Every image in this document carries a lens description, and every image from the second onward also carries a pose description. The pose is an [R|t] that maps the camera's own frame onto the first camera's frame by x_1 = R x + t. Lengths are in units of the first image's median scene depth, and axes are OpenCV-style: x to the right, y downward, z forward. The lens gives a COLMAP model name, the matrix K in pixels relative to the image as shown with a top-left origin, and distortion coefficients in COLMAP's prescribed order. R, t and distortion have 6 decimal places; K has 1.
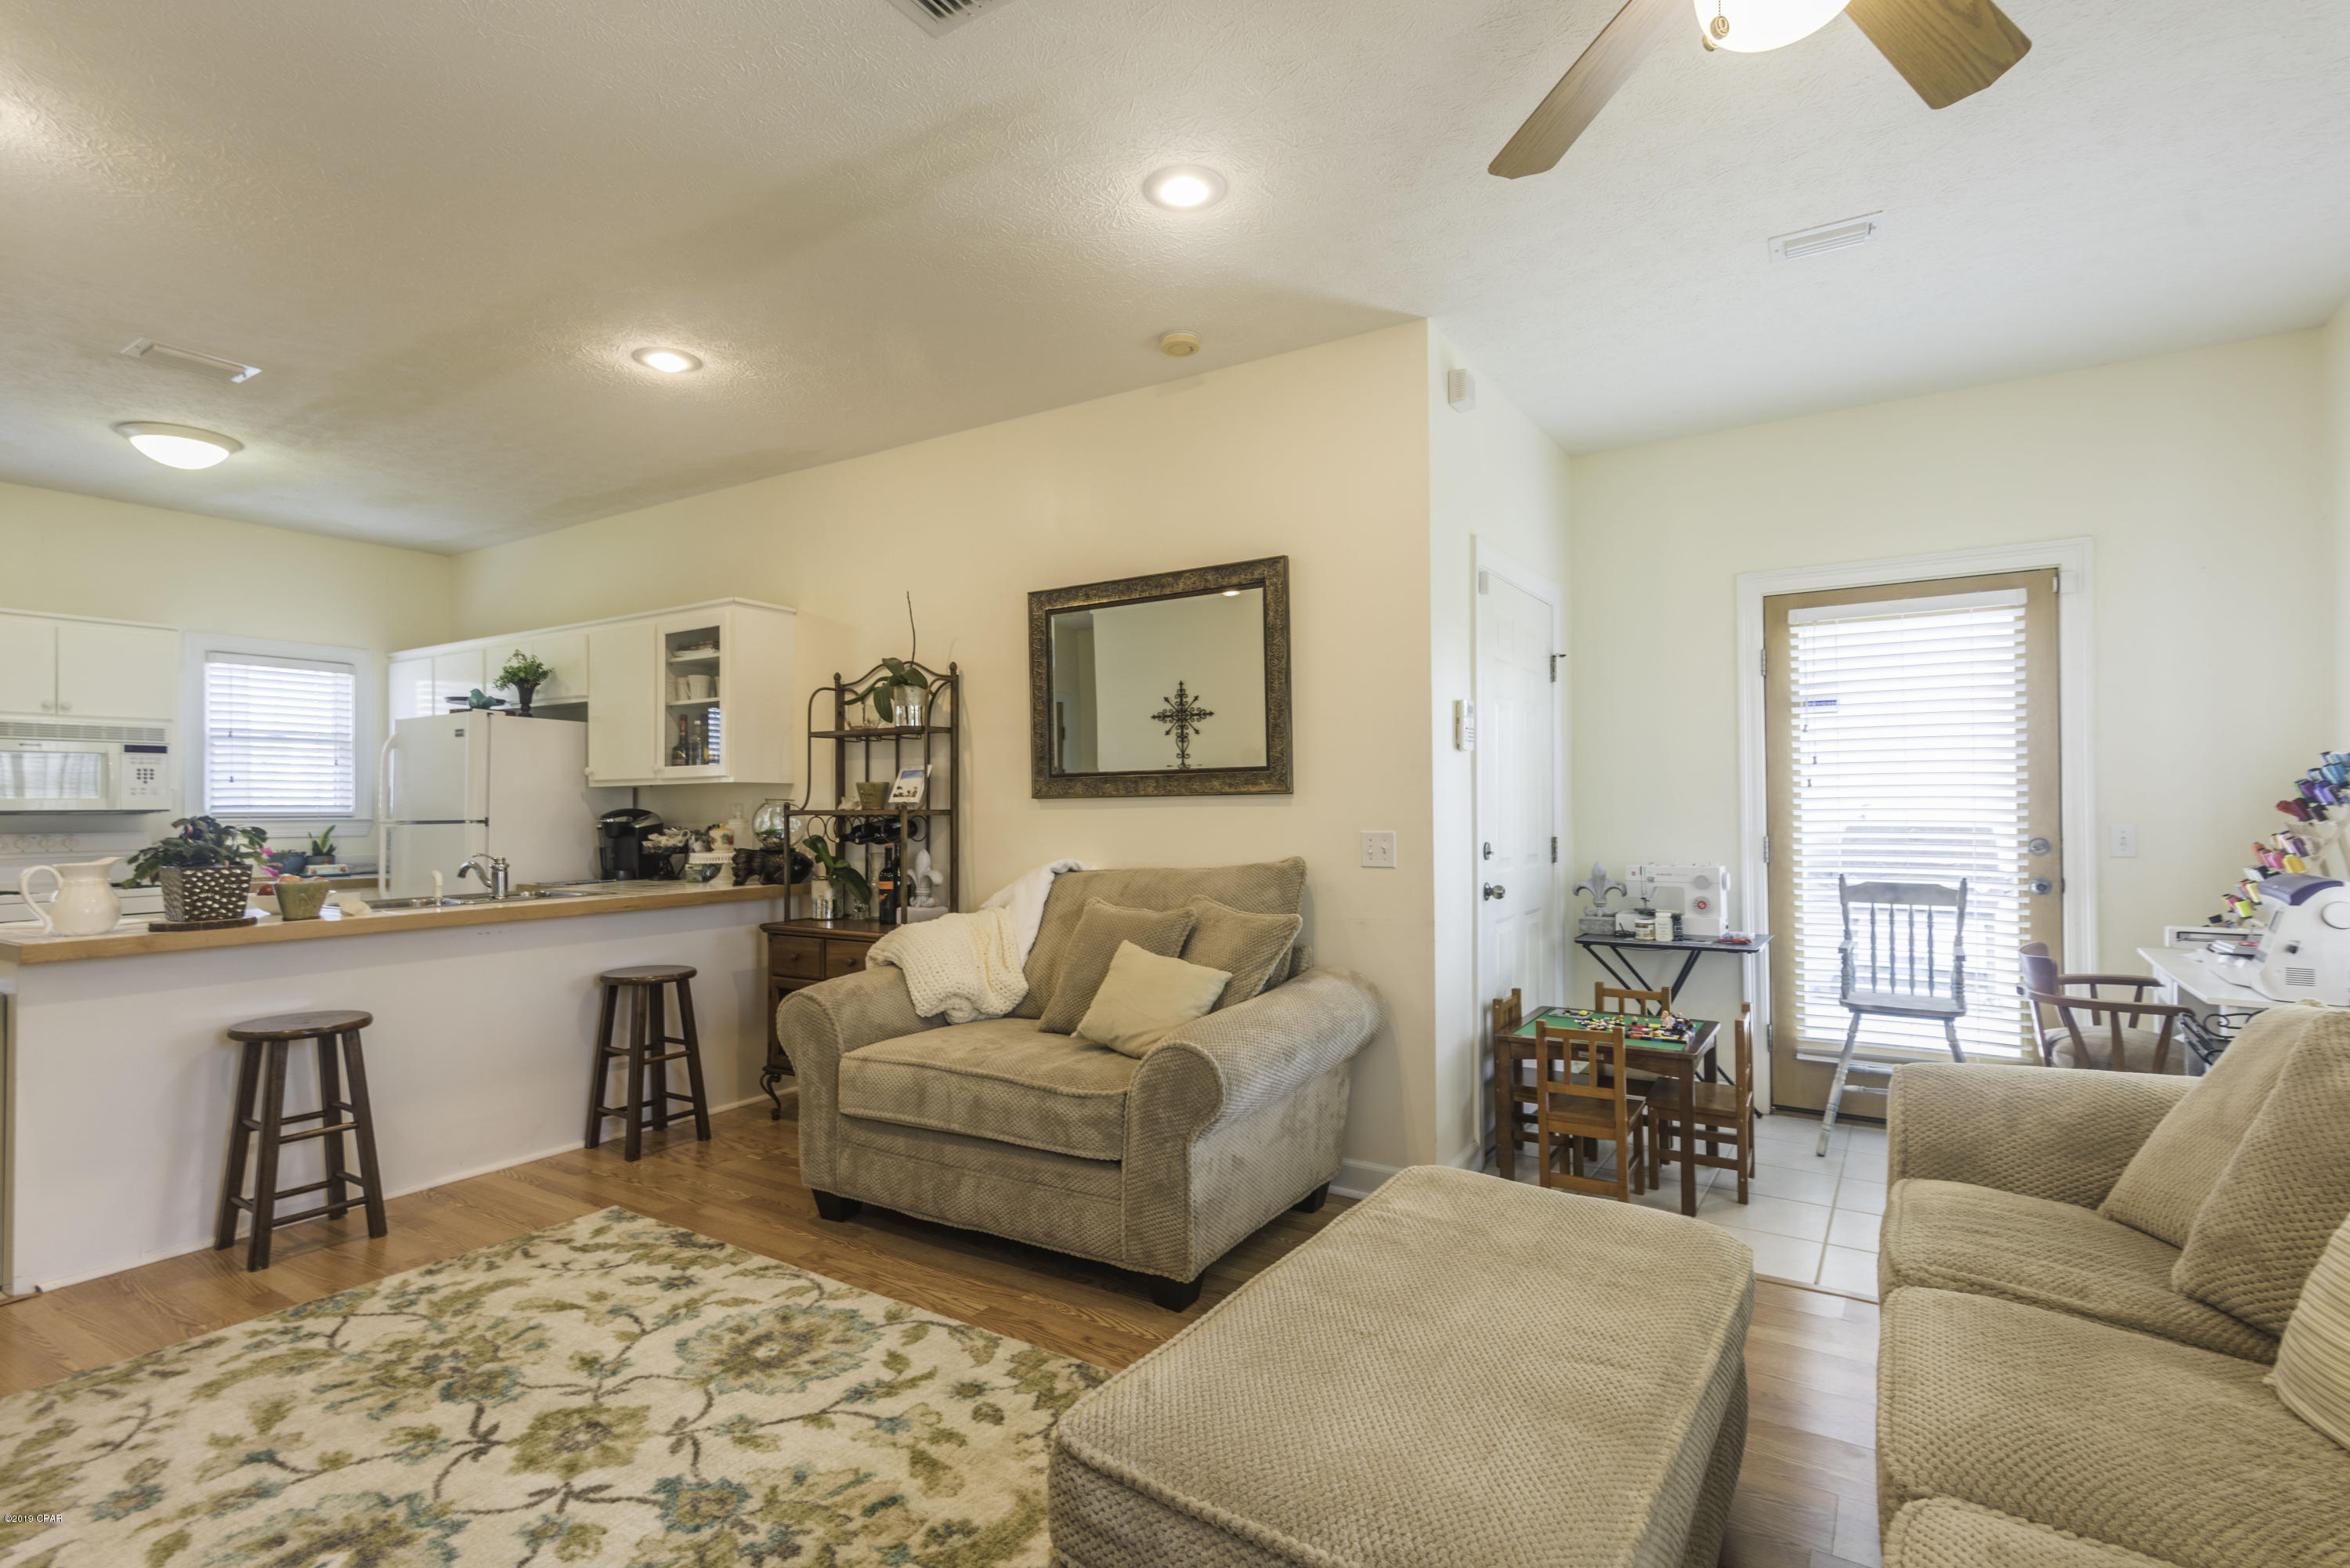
lens RADIAL K [[1131.4, 0, 1175.0], [0, 1131.4, 784.0], [0, 0, 1]] dist [0.015095, 0.000025]
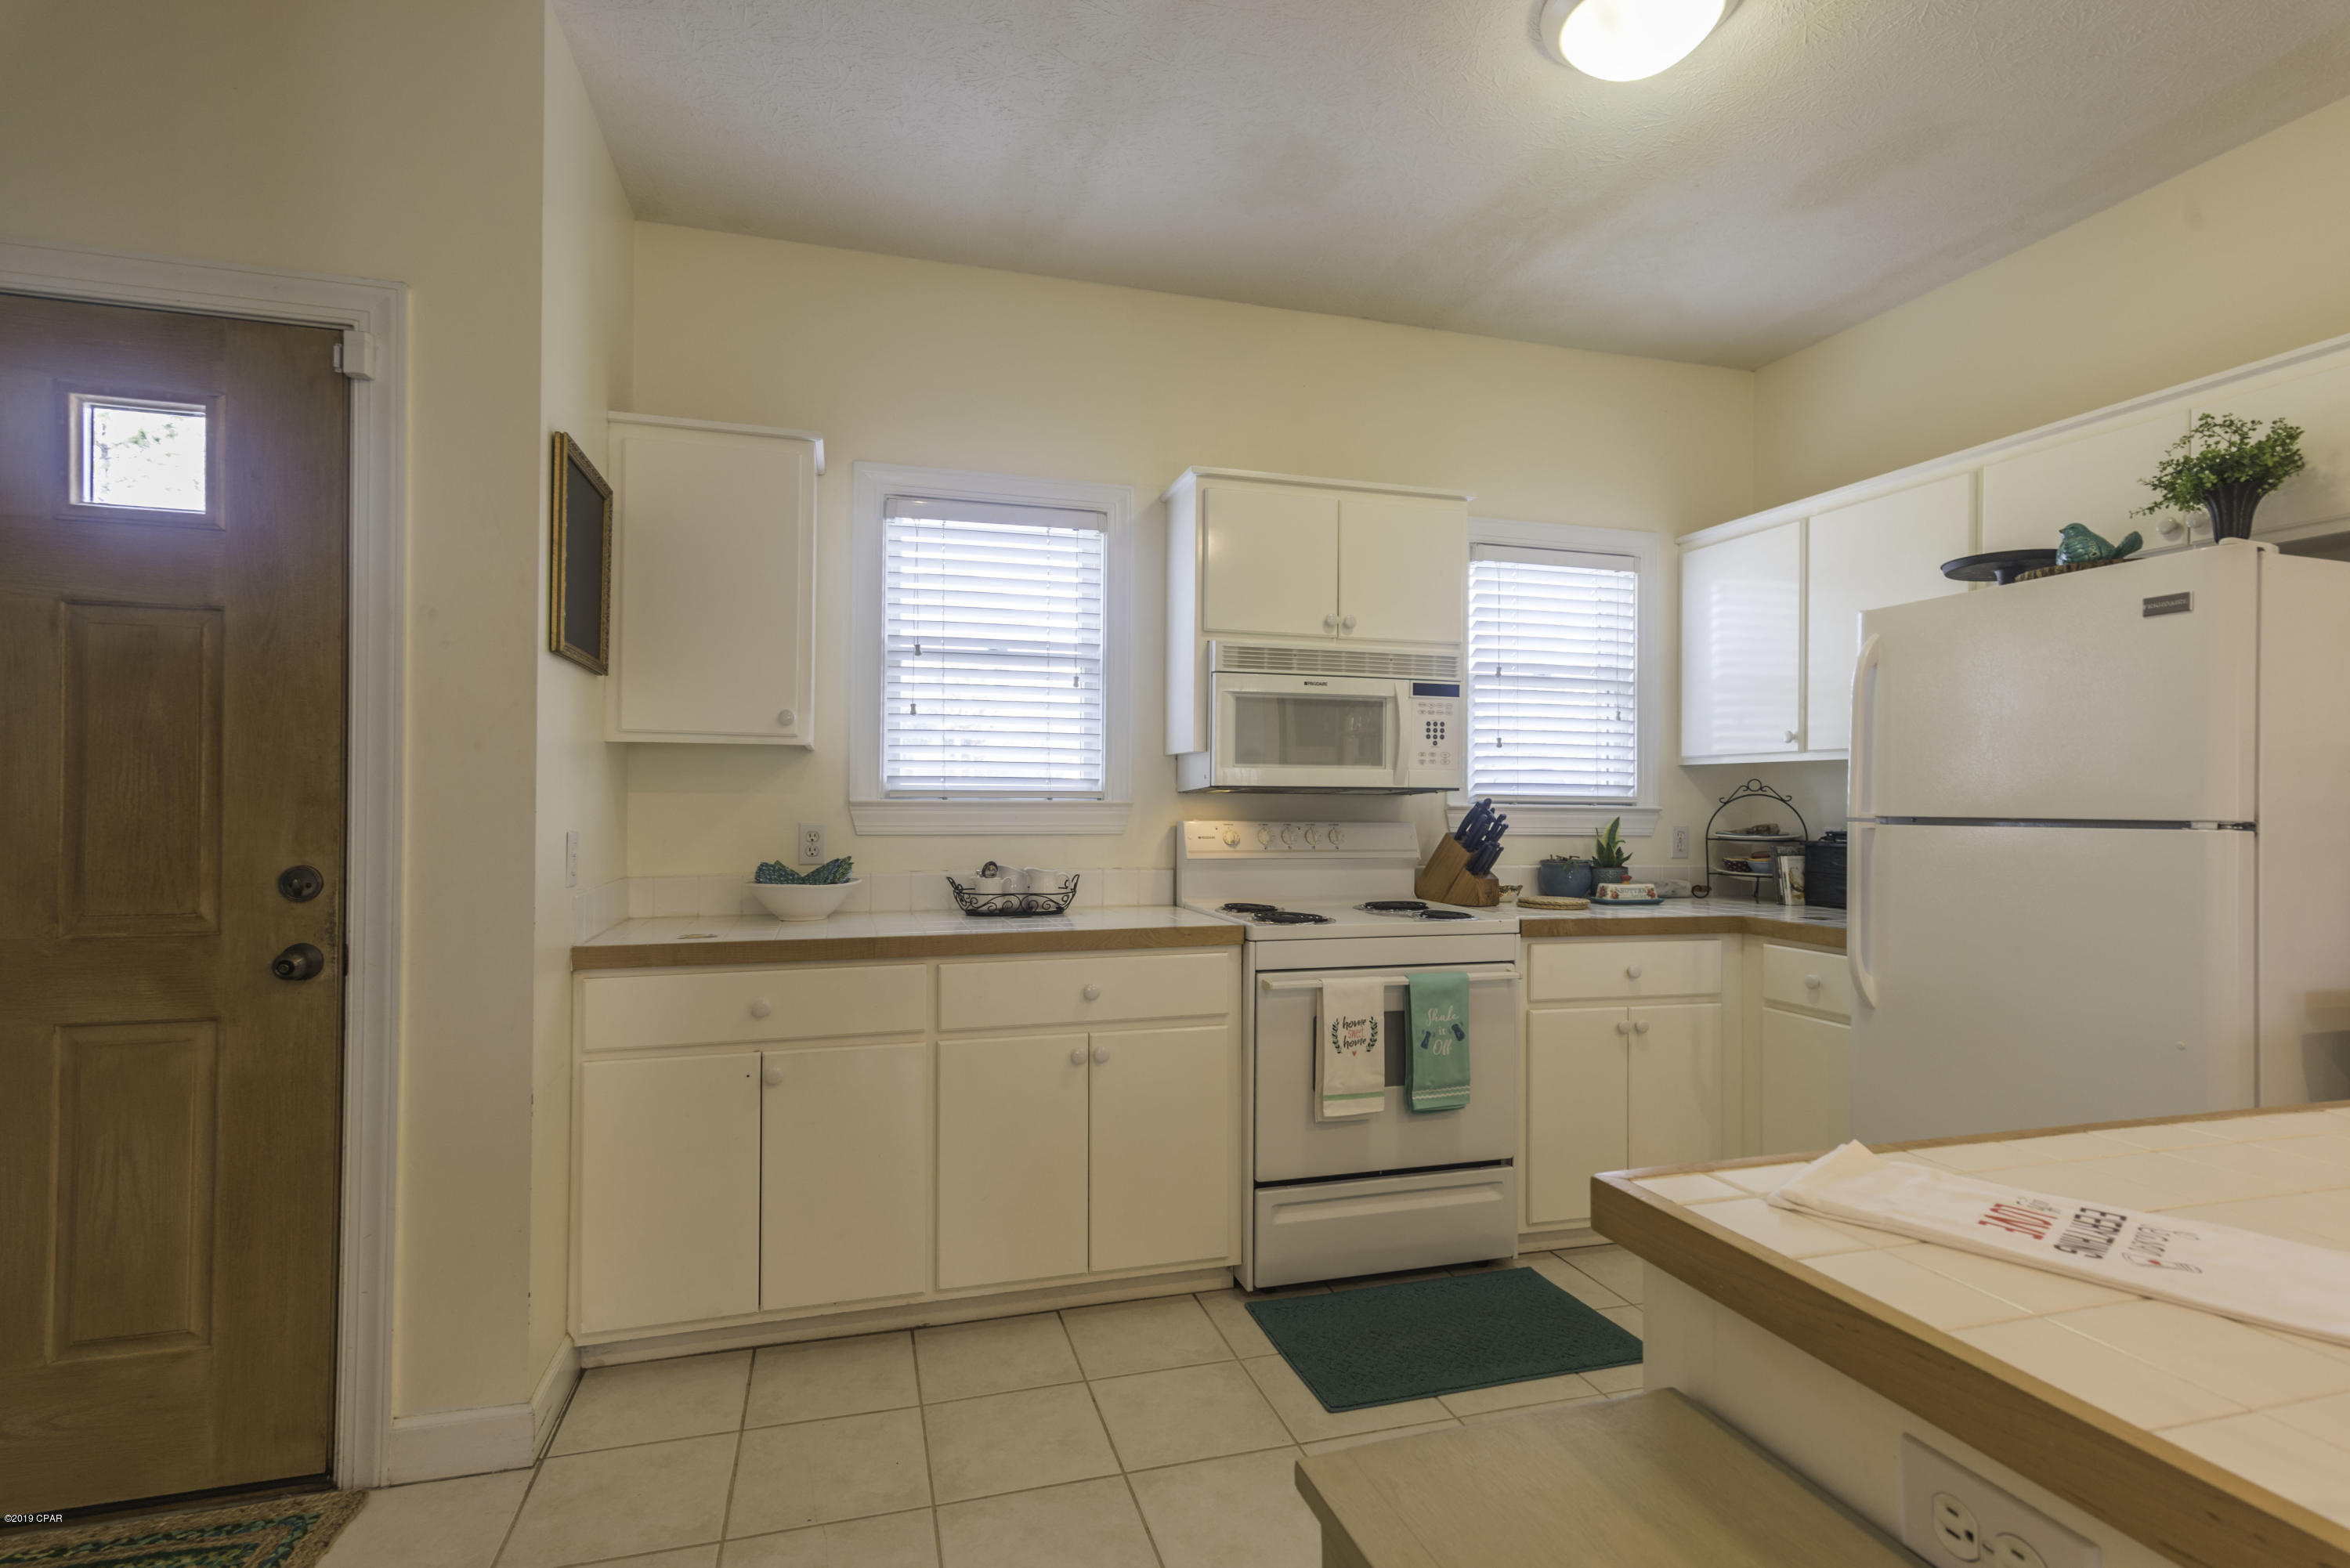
lens RADIAL K [[1131.4, 0, 1175.0], [0, 1131.4, 784.0], [0, 0, 1]] dist [0.015095, 0.000025]
pose [[0.757447, 0.007144, -0.652857, -0.559886], [-0.002083, 0.999961, 0.008526, 0.014306], [0.652893, -0.005097, 0.757433, 0.410703]]
